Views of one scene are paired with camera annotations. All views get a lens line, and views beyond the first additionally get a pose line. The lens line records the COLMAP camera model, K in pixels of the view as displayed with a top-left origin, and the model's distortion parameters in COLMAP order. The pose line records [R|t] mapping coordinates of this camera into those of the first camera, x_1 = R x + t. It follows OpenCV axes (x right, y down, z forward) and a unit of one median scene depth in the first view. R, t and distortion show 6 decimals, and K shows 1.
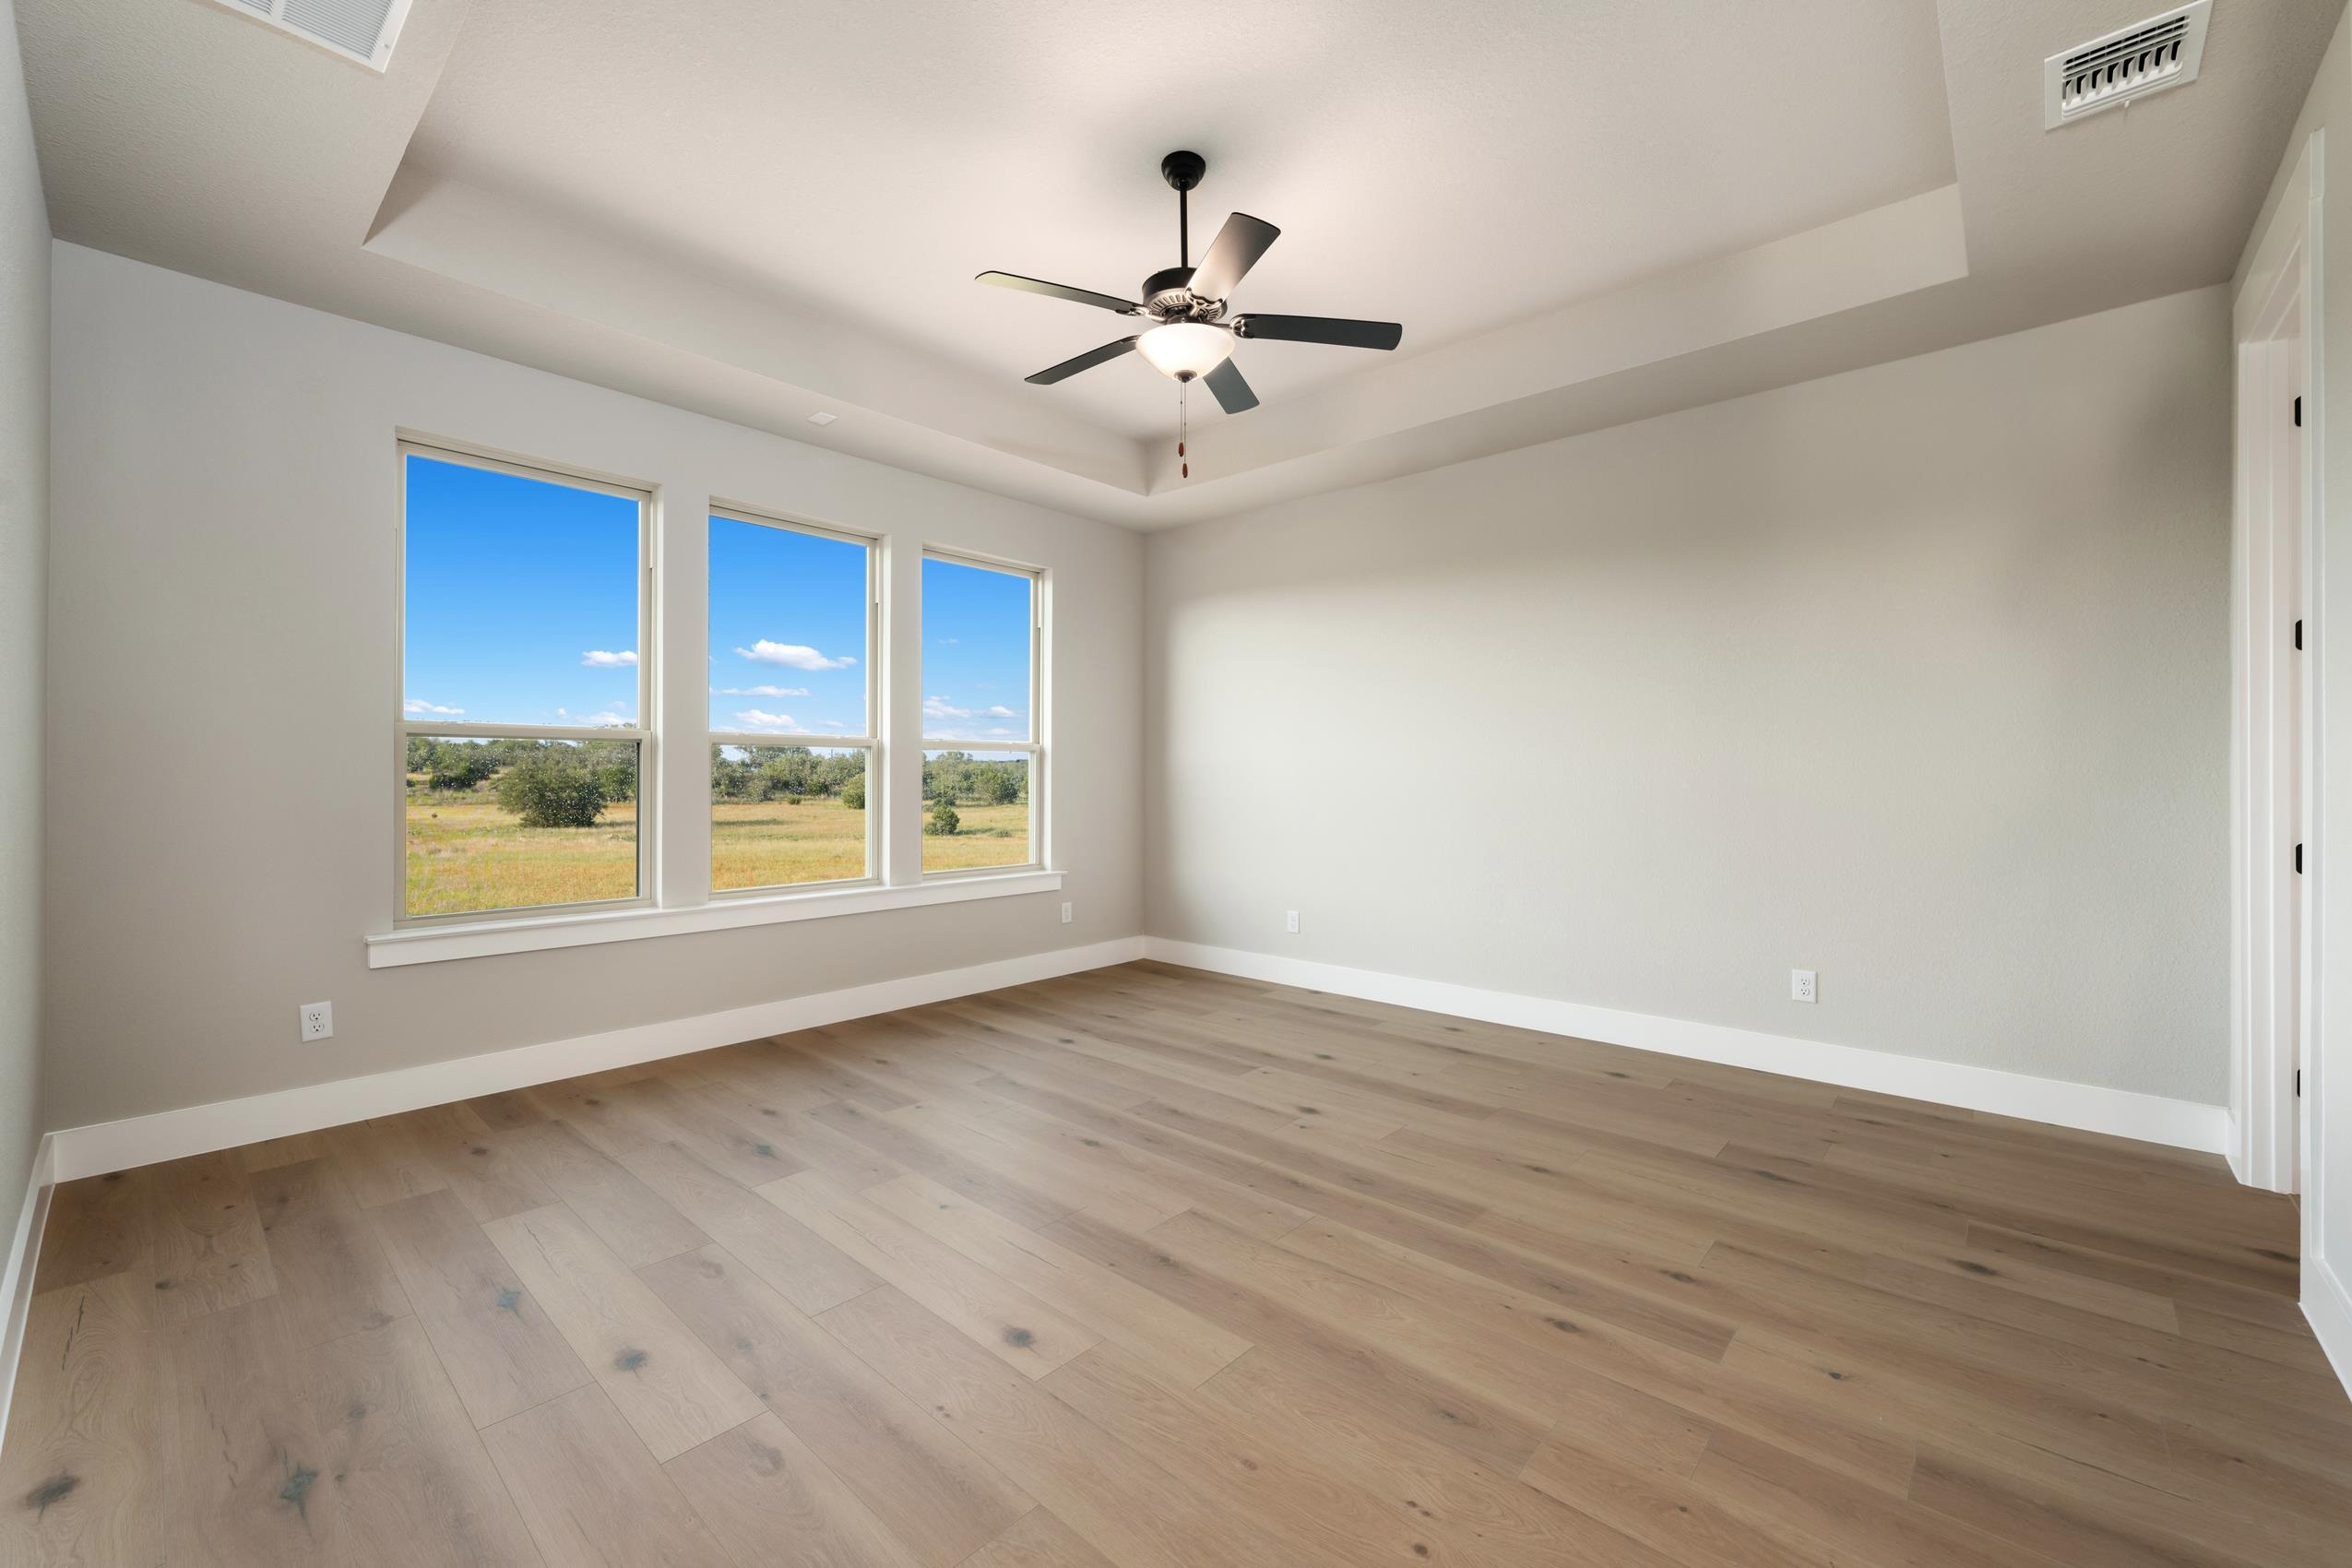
lens RADIAL K [[943.4, 0, 1179.0], [0, 943.4, 764.2], [0, 0, 1]] dist [0.001822, 0.000171]
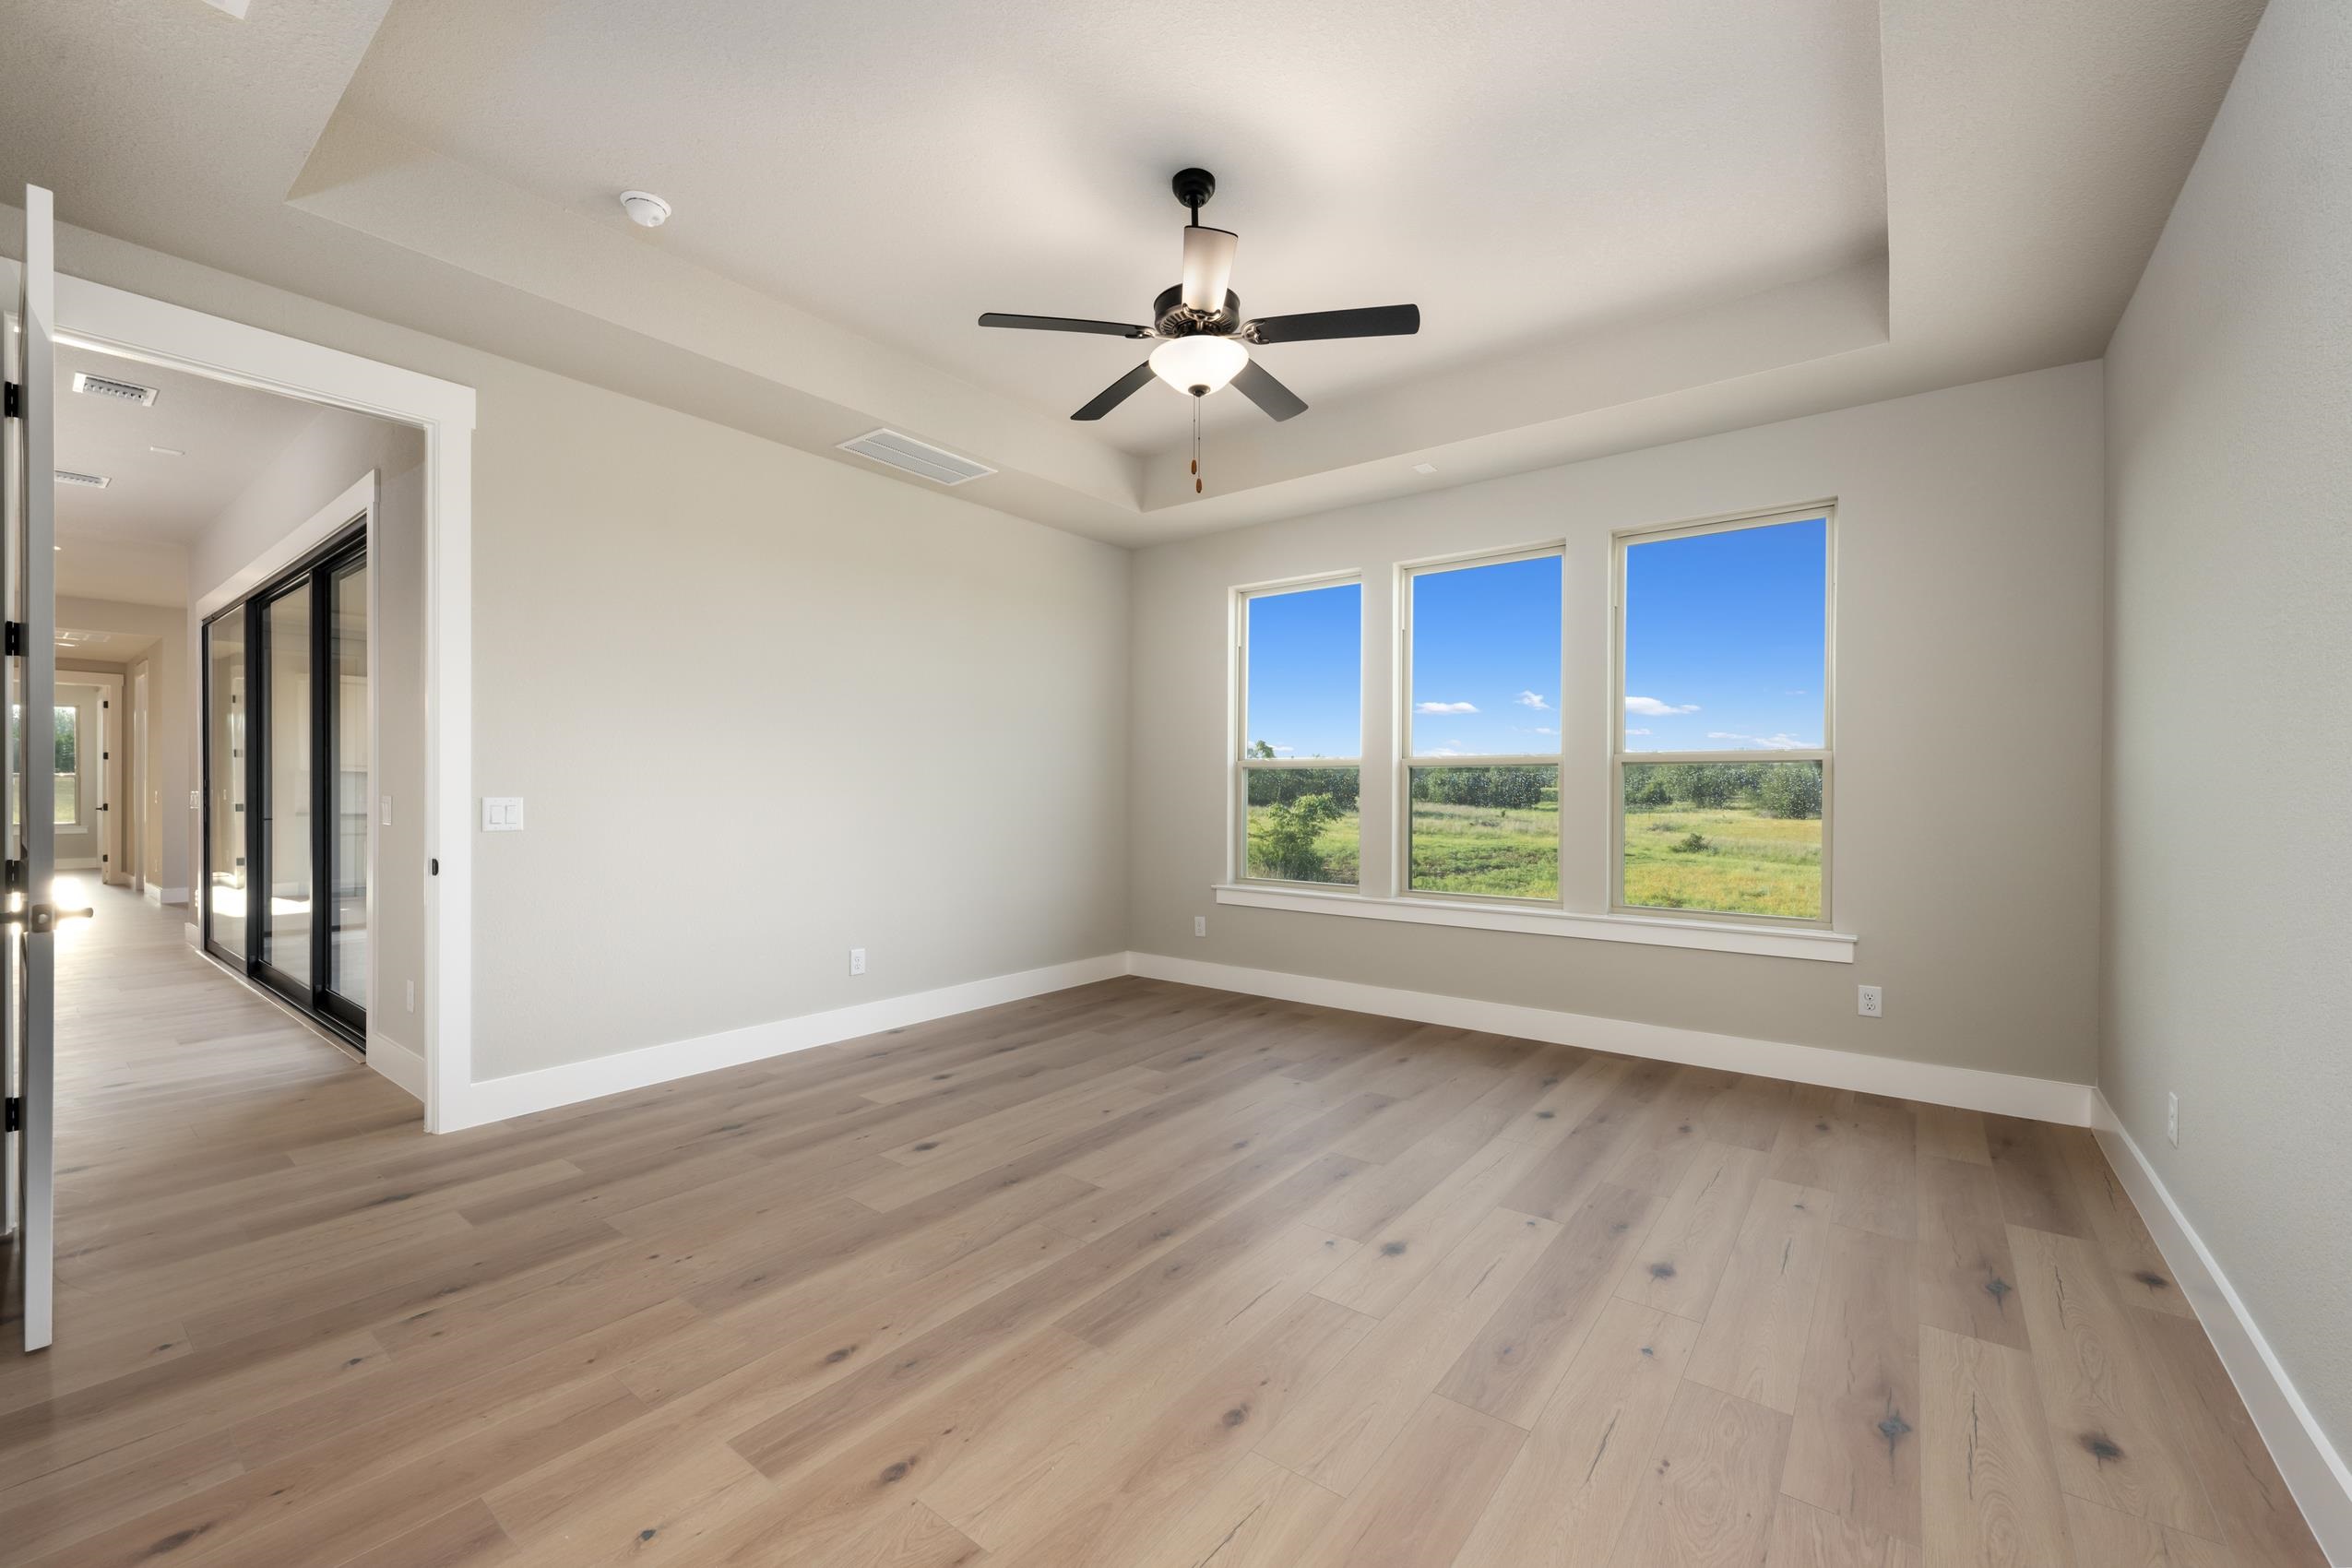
lens RADIAL K [[940.0, 0, 1181.5], [0, 940.0, 786.2], [0, 0, 1]] dist [-0.000371, -0.000045]
pose [[0.078779, -0.006425, -0.996871, 0.966173], [0.007641, 0.999954, -0.005841, 0.010321], [0.996863, -0.007157, 0.078825, 0.878836]]
